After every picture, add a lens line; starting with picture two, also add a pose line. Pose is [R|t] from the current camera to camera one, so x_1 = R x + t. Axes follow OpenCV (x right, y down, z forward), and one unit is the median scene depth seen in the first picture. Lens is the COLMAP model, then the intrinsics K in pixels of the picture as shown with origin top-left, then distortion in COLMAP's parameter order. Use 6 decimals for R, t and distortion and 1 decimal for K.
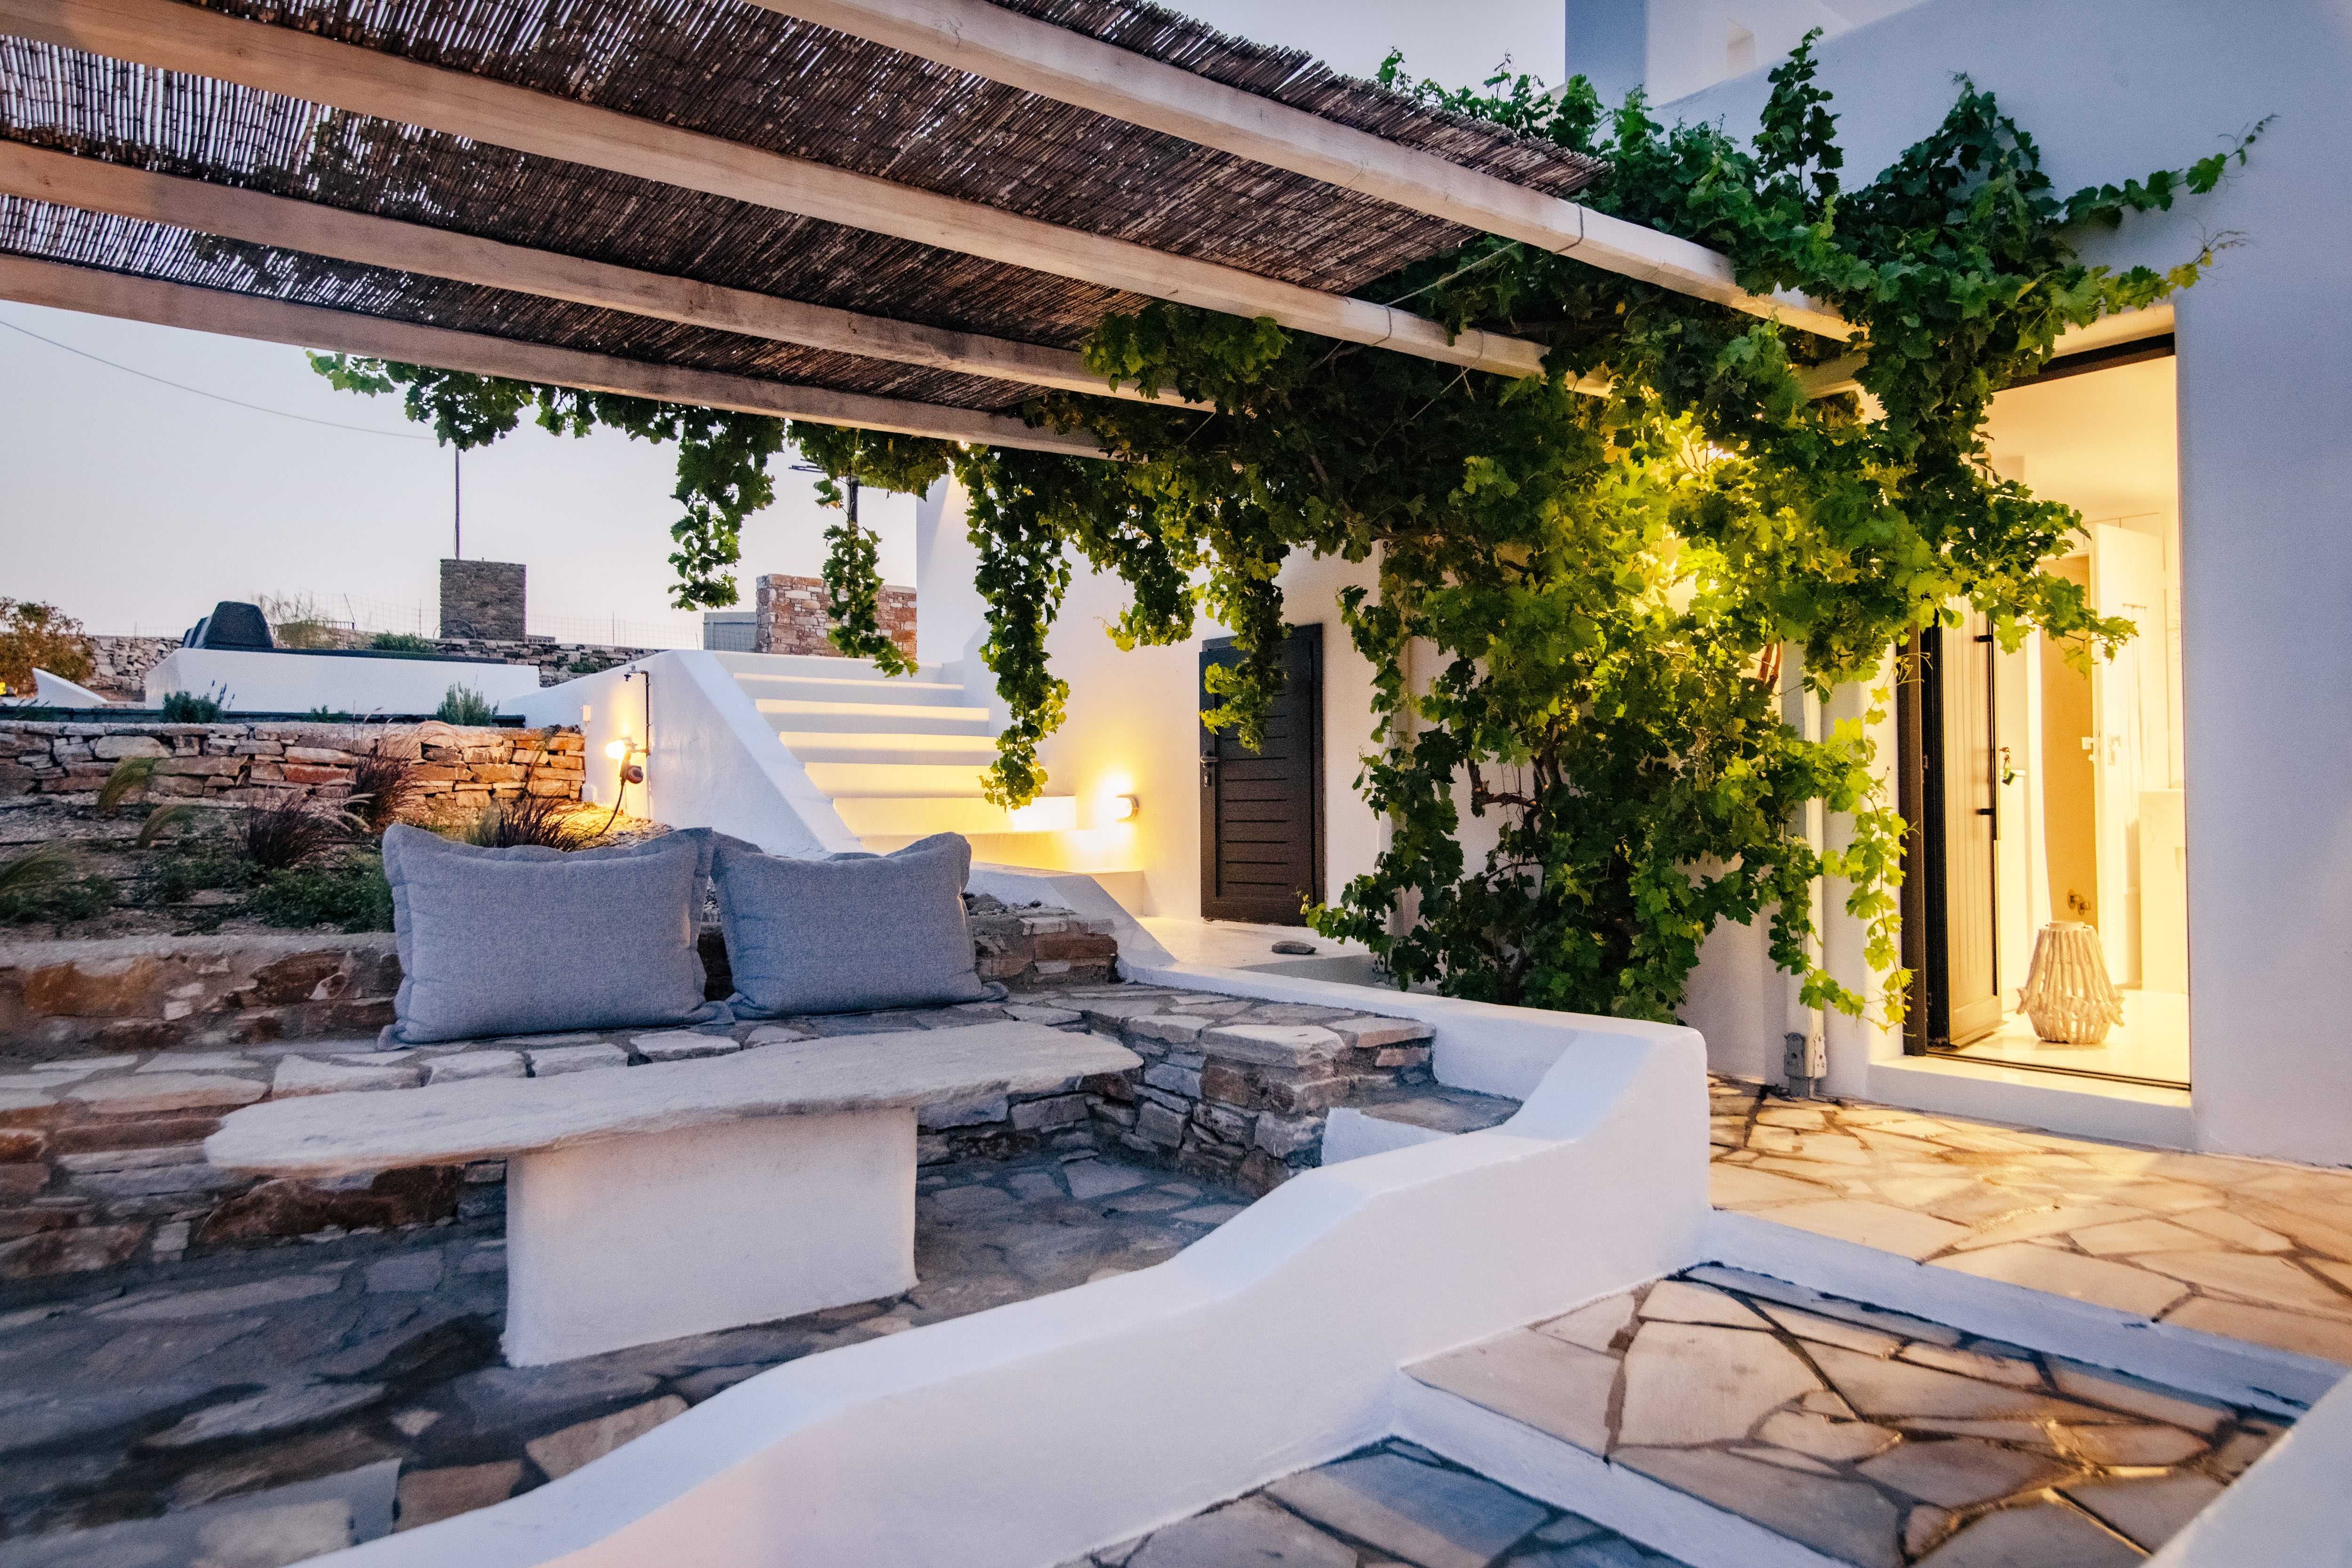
lens RADIAL K [[1471.6, 0, 1176.0], [0, 1471.6, 784.0], [0, 0, 1]] dist [0.003727, -0.022297]
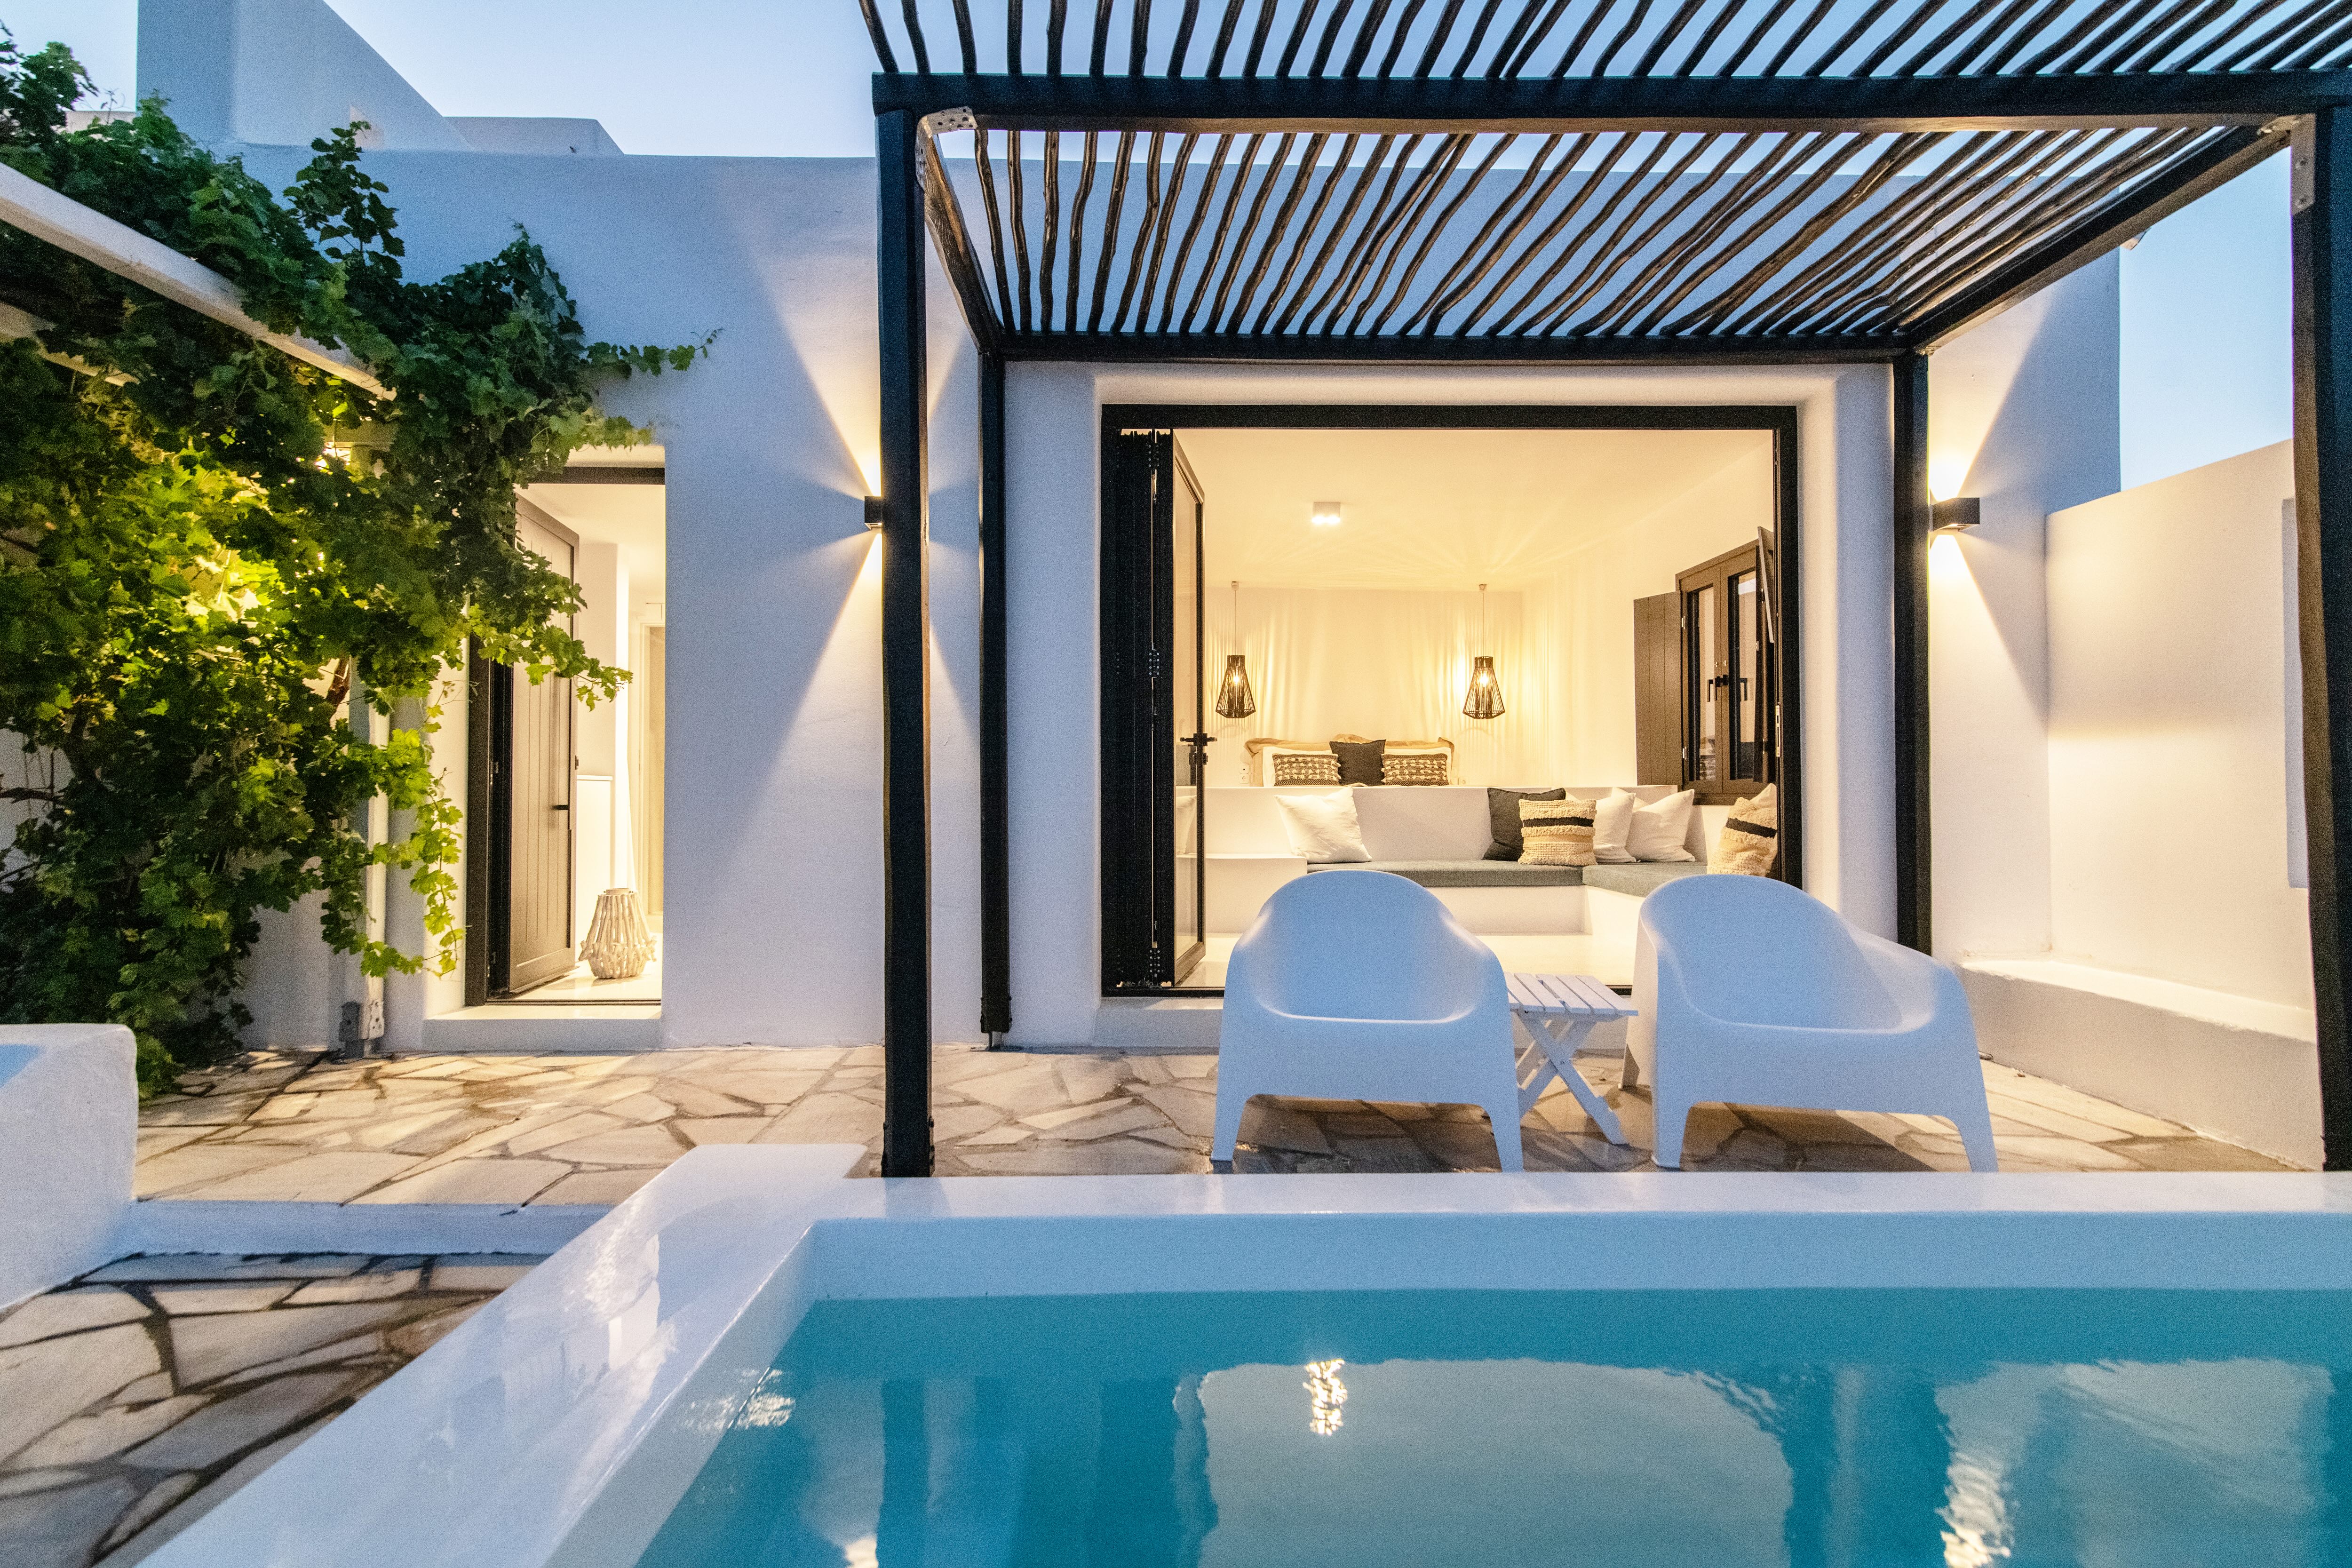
lens RADIAL K [[1086.7, 0, 1176.0], [0, 1086.7, 784.0], [0, 0, 1]] dist [-0.001022, -0.001488]
pose [[0.587167, 0.013933, 0.809346, 0.131548], [-0.011722, 0.999893, -0.008709, 0.000501], [-0.809381, -0.004373, 0.587268, -0.008995]]
